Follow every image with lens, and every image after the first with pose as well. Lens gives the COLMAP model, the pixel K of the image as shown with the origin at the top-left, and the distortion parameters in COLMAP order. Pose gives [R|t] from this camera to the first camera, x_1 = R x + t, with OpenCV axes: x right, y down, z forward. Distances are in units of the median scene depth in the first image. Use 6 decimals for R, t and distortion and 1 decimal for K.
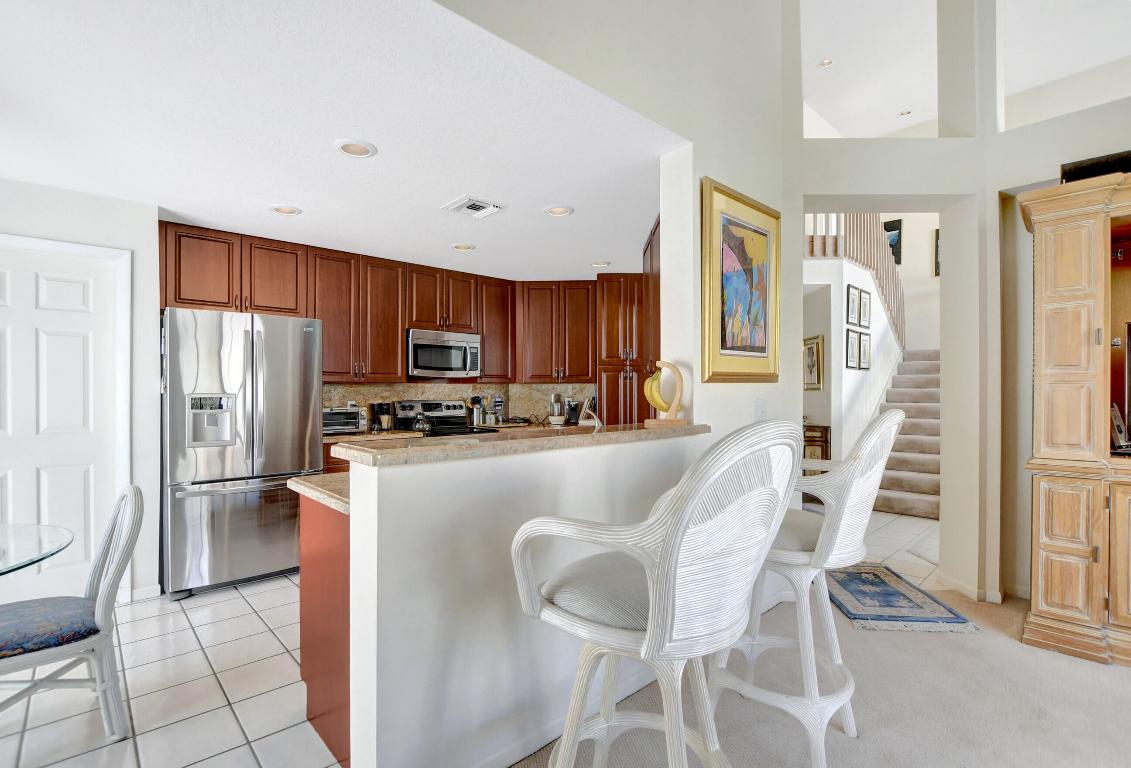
lens RADIAL K [[534.3, 0, 565.5], [0, 534.3, 384.0], [0, 0, 1]] dist [-0.001485, -0.000044]
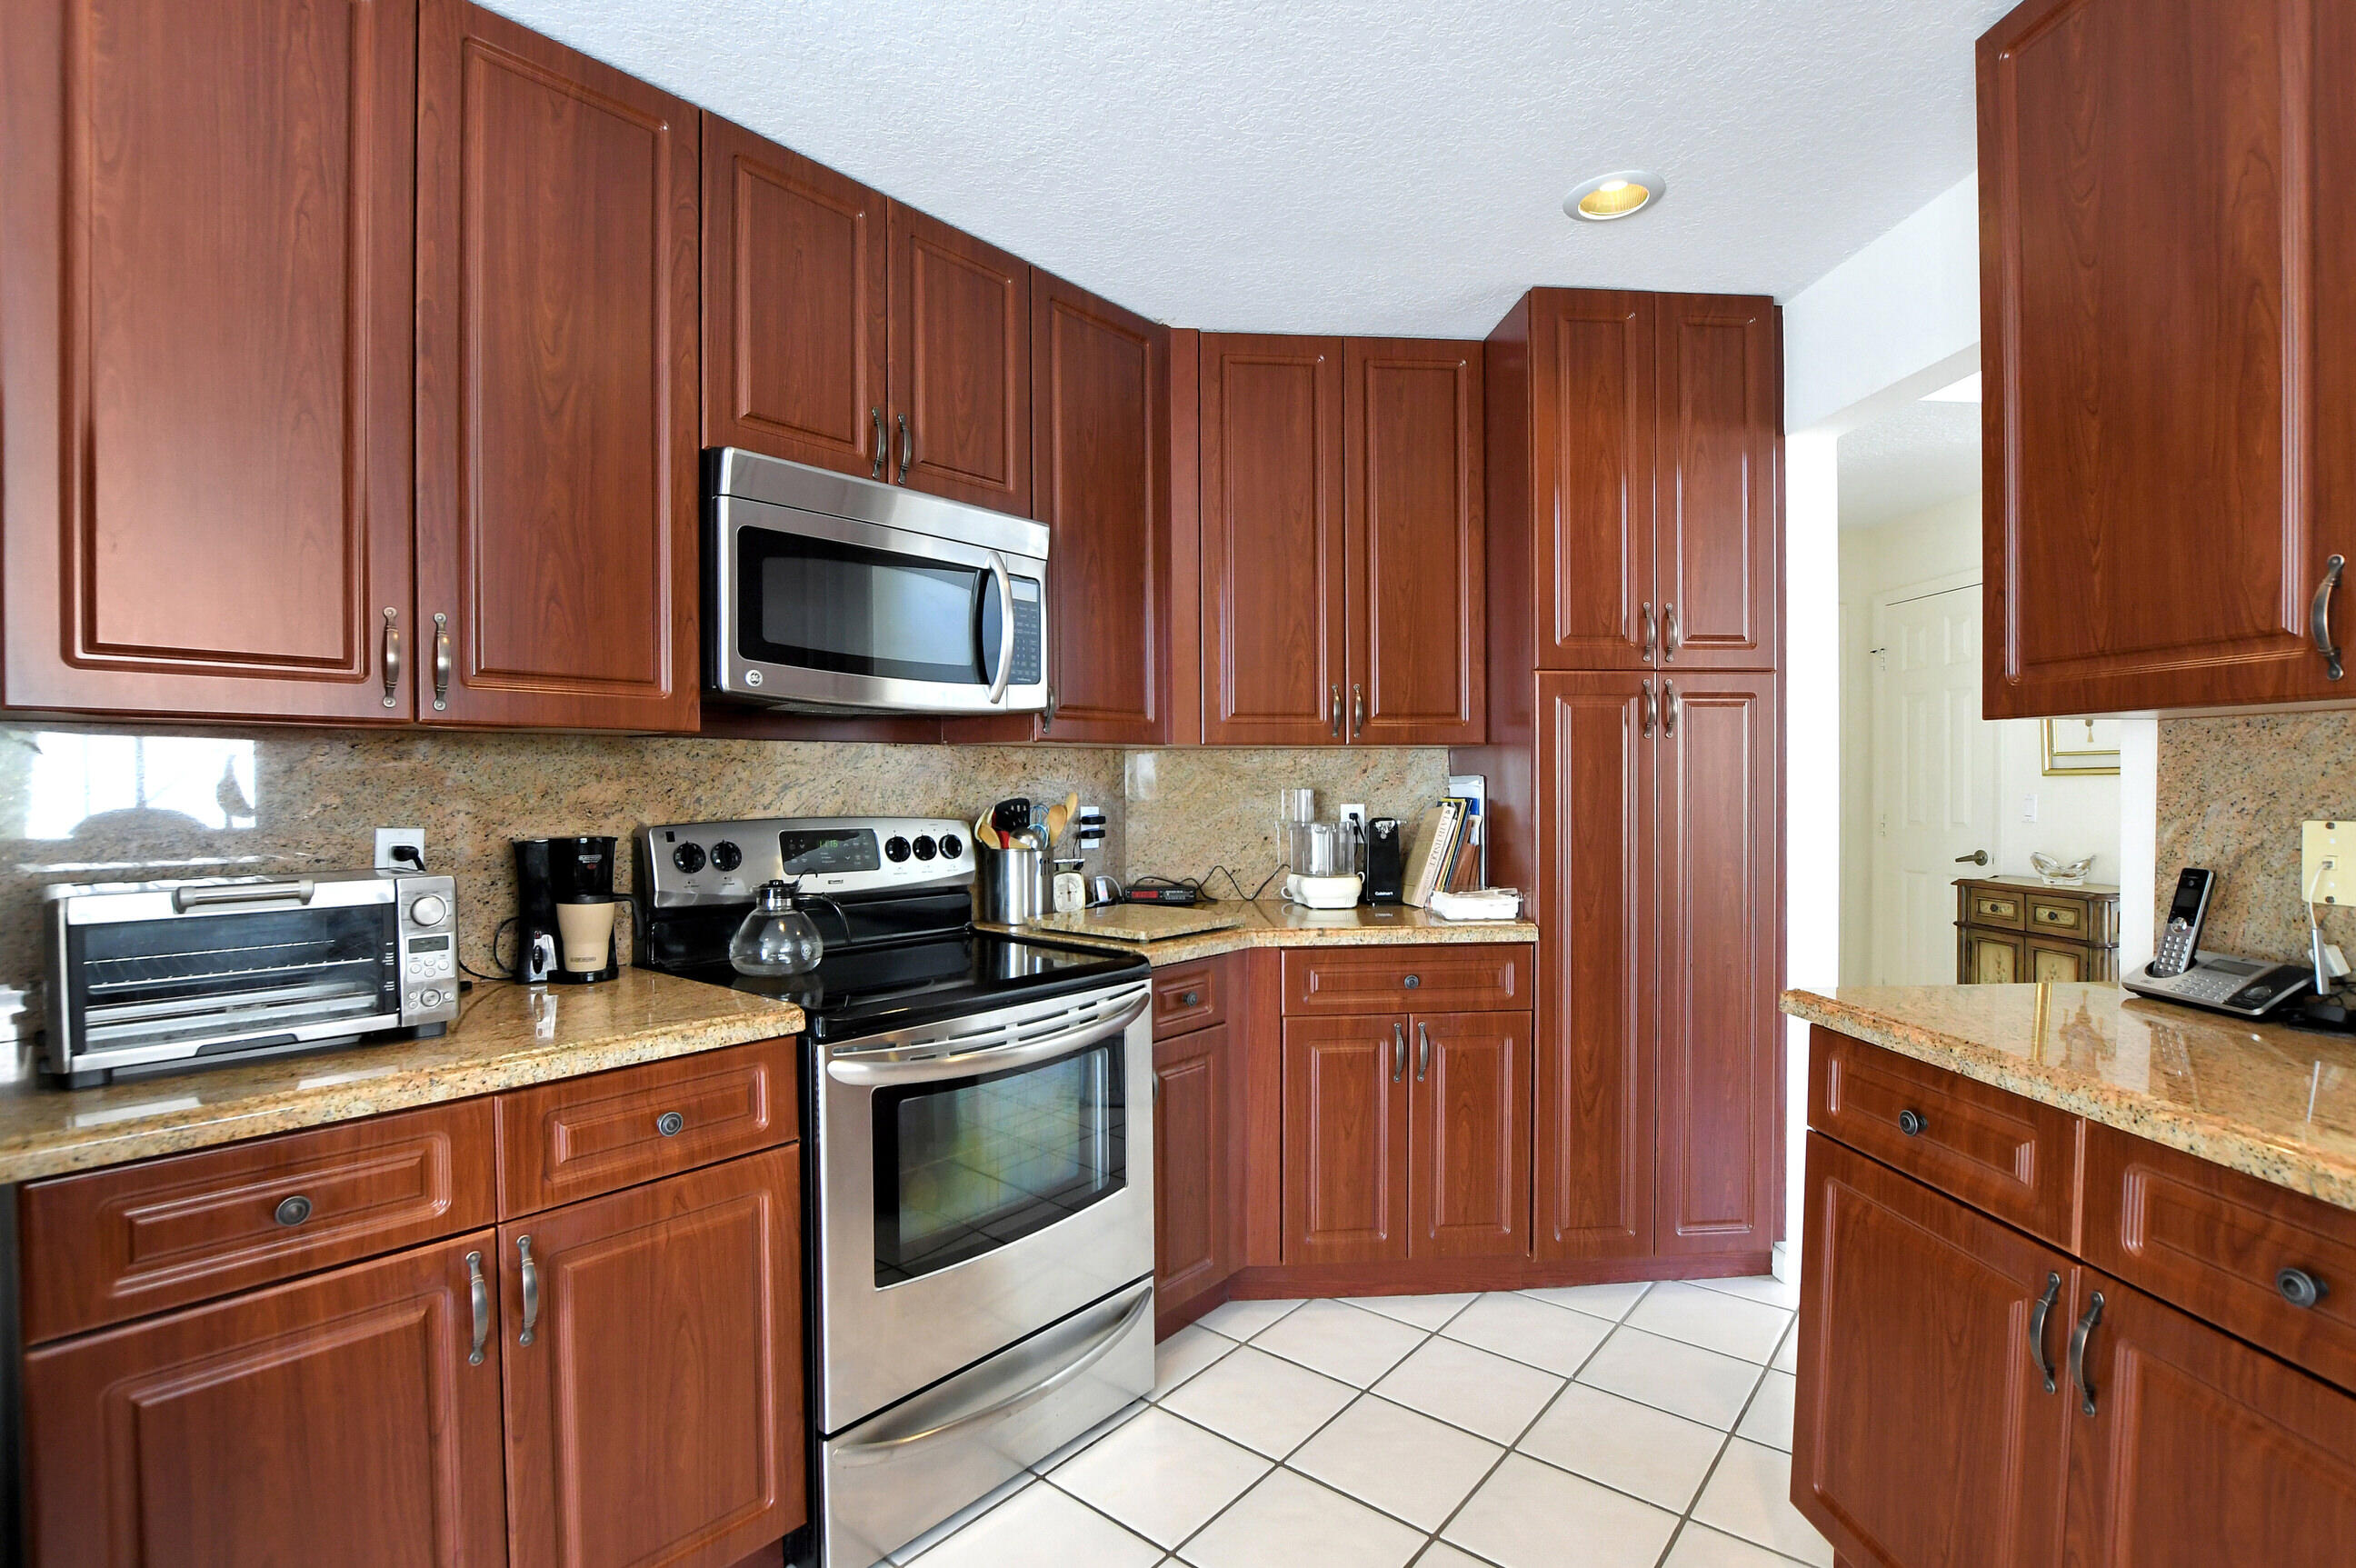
lens RADIAL K [[1077.6, 0, 1186.8], [0, 1077.6, 791.4], [0, 0, 1]] dist [-0.025890, 0.000494]
pose [[0.991901, -0.001464, 0.127005, -0.155965], [-0.001465, 0.999735, 0.022970, 0.008857], [-0.127005, -0.022970, 0.991636, 0.532657]]
